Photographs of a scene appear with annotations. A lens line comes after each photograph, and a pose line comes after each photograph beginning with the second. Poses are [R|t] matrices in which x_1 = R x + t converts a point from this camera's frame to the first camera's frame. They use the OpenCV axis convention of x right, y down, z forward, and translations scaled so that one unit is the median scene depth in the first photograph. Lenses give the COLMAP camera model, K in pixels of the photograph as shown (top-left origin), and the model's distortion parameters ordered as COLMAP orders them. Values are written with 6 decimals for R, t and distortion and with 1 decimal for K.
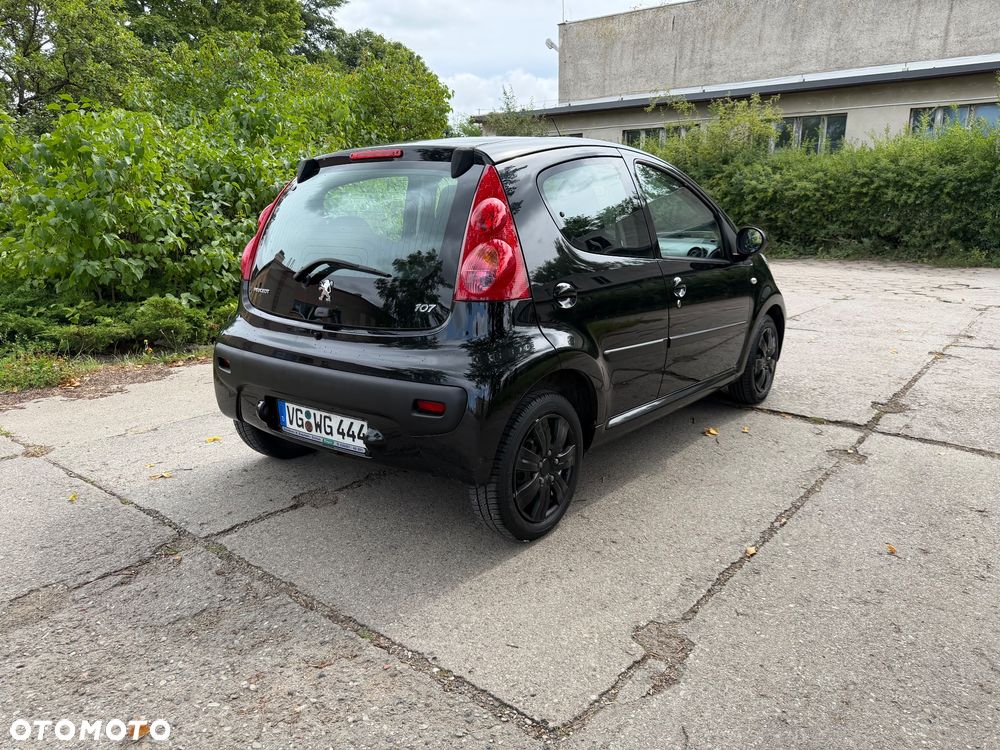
lens RADIAL K [[700.2, 0, 504.8], [0, 700.2, 377.2], [0, 0, 1]] dist [0.025286, -0.023307]
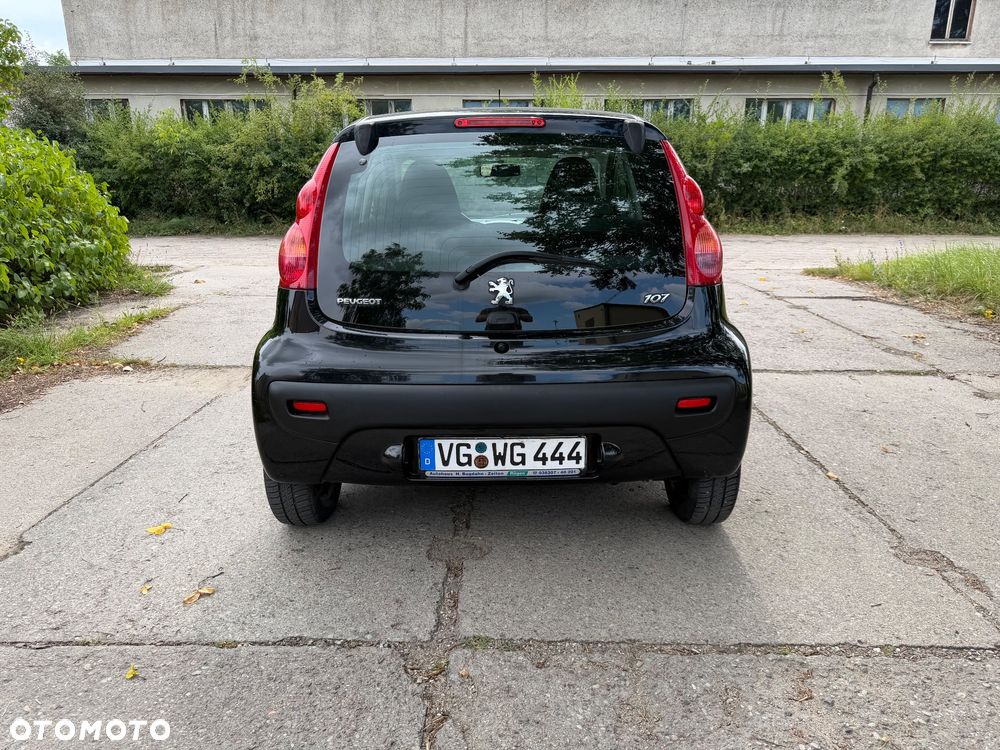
lens RADIAL K [[700.2, 0, 500.4], [0, 700.2, 374.2], [0, 0, 1]] dist [0.025286, -0.023307]
pose [[0.794643, -0.158477, 0.586027, -0.714351], [0.144023, 0.986980, 0.071613, -0.083243], [-0.589746, 0.027495, 0.807121, 0.335198]]
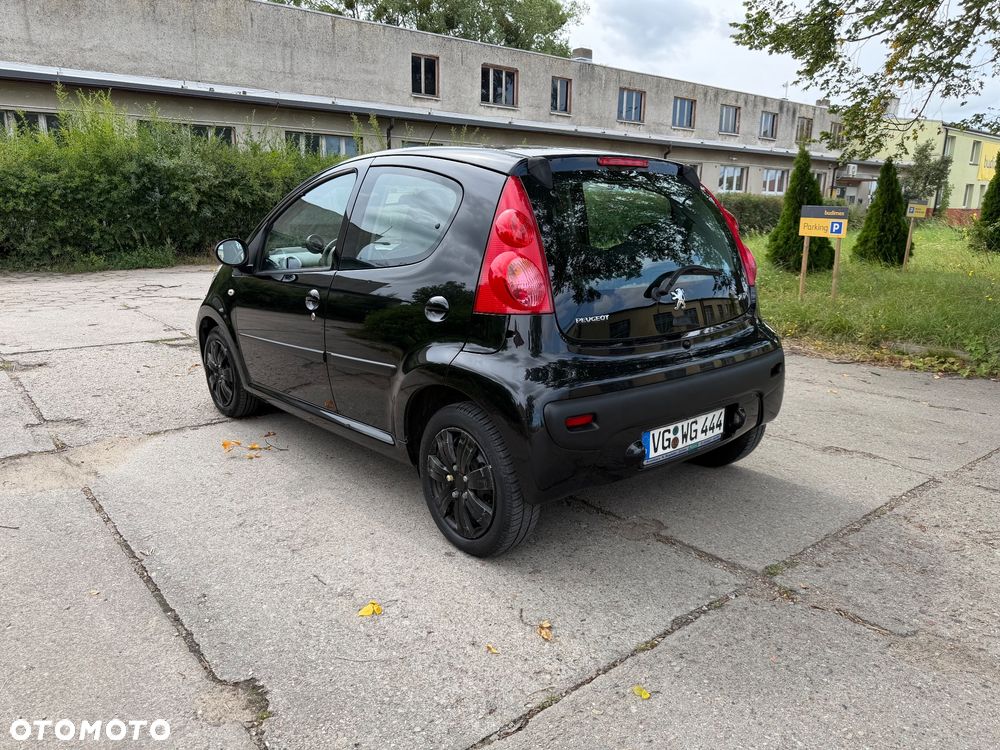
lens RADIAL K [[707.6, 0, 497.4], [0, 707.6, 372.4], [0, 0, 1]] dist [0.044514, -0.055390]
pose [[0.221916, -0.212043, 0.951730, -1.235537], [0.229865, 0.959935, 0.160273, -0.233842], [-0.947584, 0.183202, 0.261766, 0.956587]]
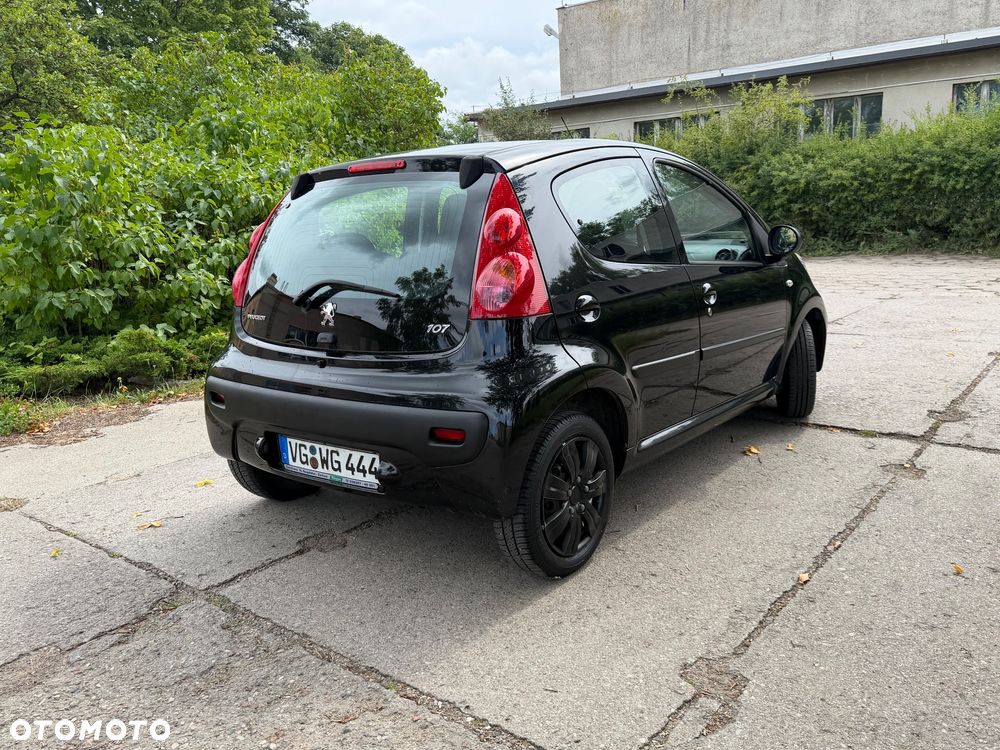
lens RADIAL K [[790.4, 0, 512.4], [0, 790.4, 376.0], [0, 0, 1]] dist [0.037158, -0.036020]
pose [[0.999065, -0.043223, -0.000064, -0.015315], [0.043196, 0.998504, -0.033529, 0.002733], [0.001513, 0.033494, 0.999438, -0.038508]]
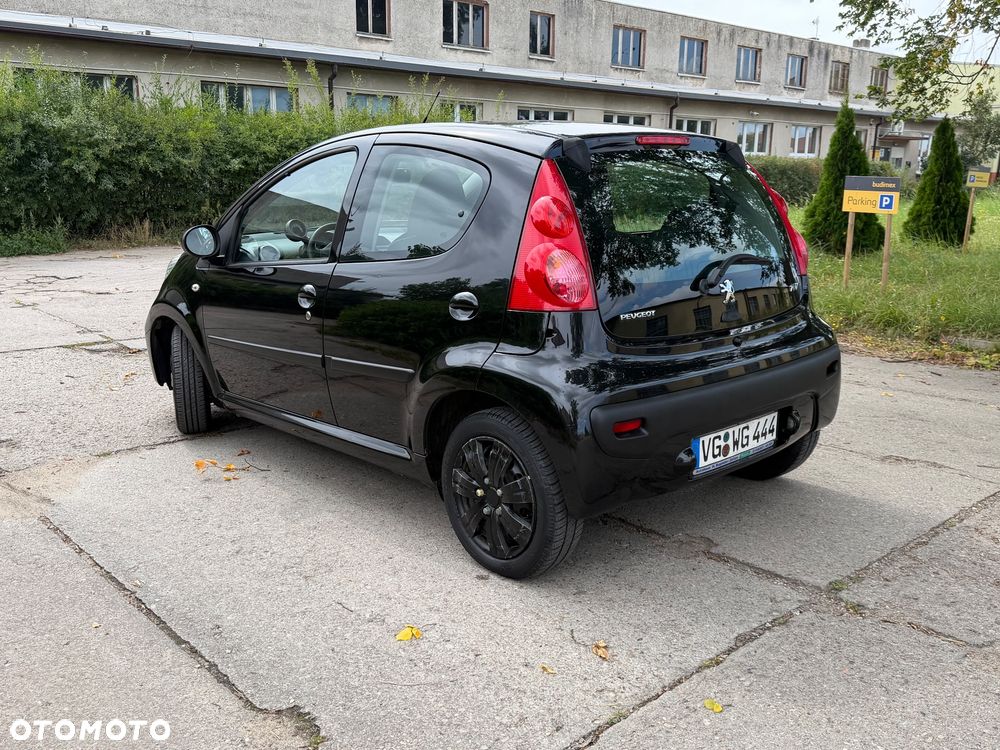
lens RADIAL K [[887.0, 0, 492.4], [0, 887.0, 382.1], [0, 0, 1]] dist [0.076805, -0.110669]
pose [[0.184512, -0.217158, 0.958539, -1.373517], [0.237255, 0.956283, 0.170977, -0.268869], [-0.953764, 0.195871, 0.227967, 1.005634]]
